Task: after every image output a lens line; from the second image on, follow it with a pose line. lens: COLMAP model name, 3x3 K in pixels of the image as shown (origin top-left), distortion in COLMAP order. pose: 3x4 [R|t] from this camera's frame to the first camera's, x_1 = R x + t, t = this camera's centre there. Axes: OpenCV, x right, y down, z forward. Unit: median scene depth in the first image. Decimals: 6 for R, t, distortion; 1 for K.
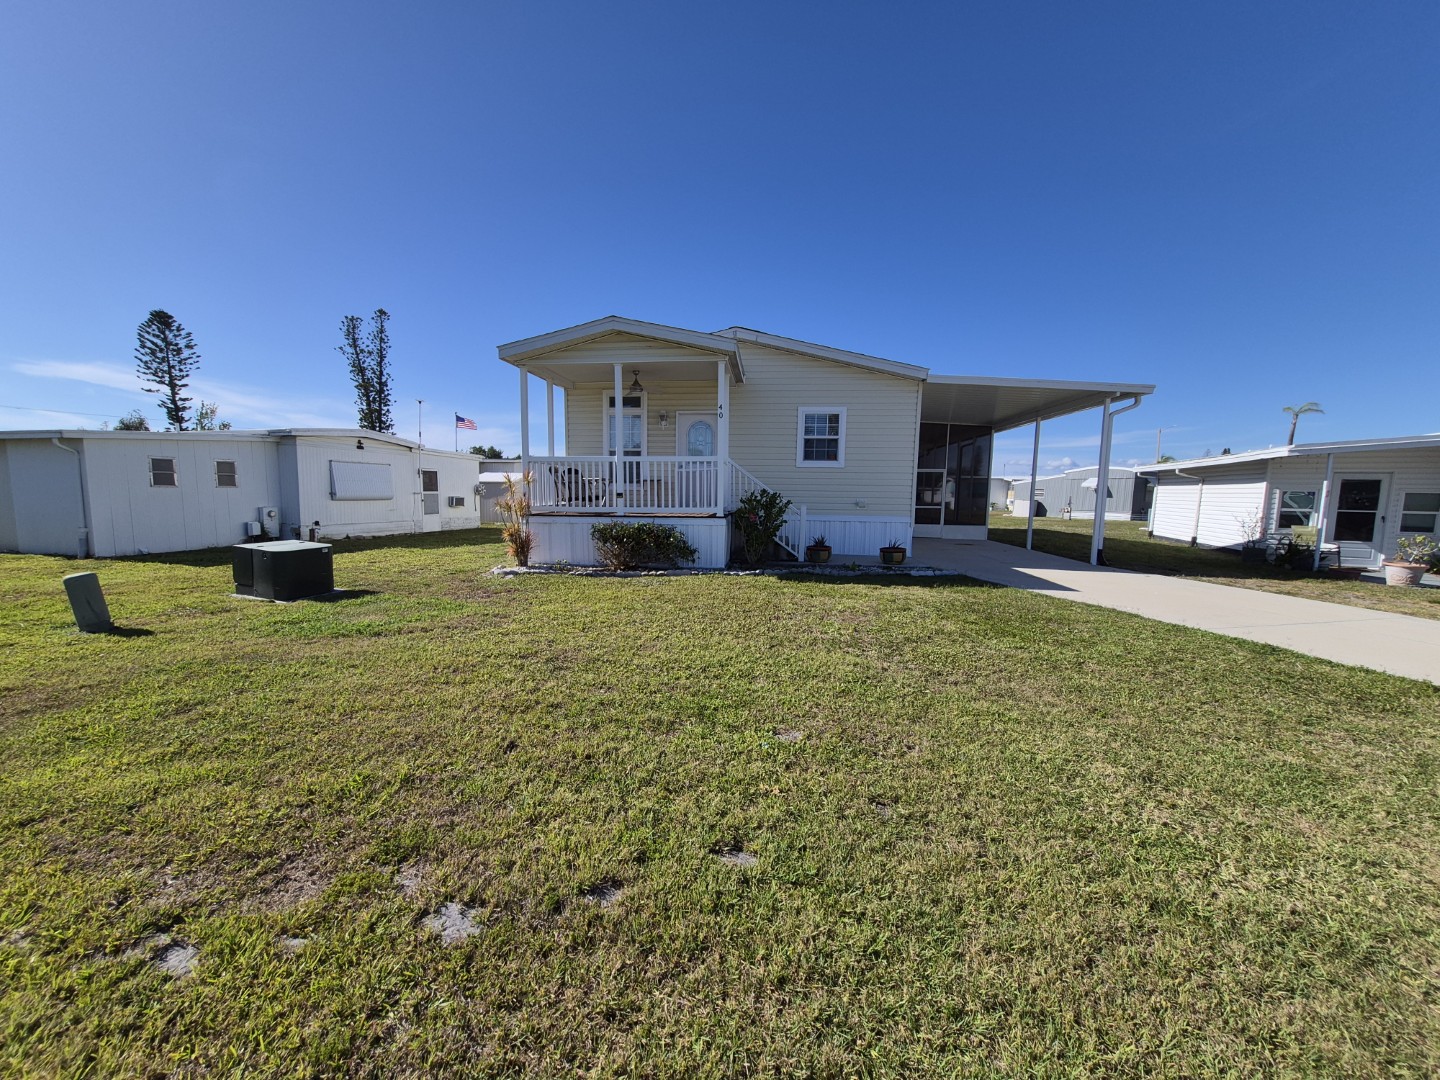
lens RADIAL K [[567.7, 0, 700.8], [0, 567.7, 545.7], [0, 0, 1]] dist [-0.000439, -0.000028]
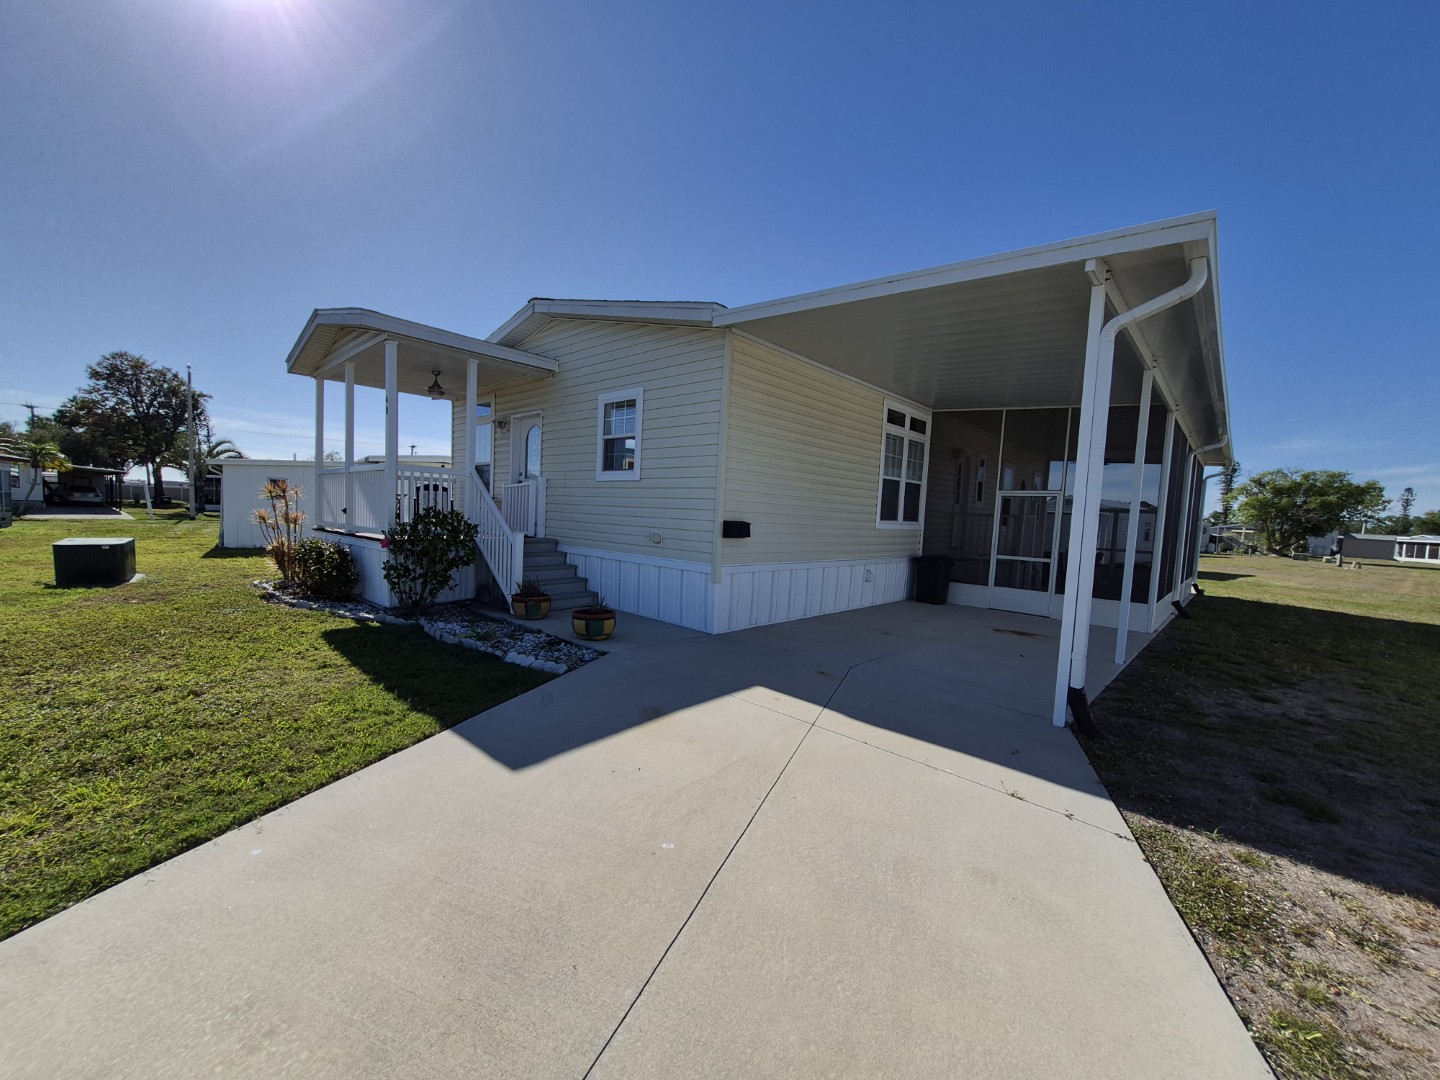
lens RADIAL K [[563.6, 0, 700.7], [0, 563.6, 550.1], [0, 0, 1]] dist [0.002344, 0.000025]
pose [[0.804674, 0.062492, -0.590419, 0.690663], [-0.093071, 0.995428, -0.021486, -0.051143], [0.586376, 0.072240, 0.806811, 0.526250]]
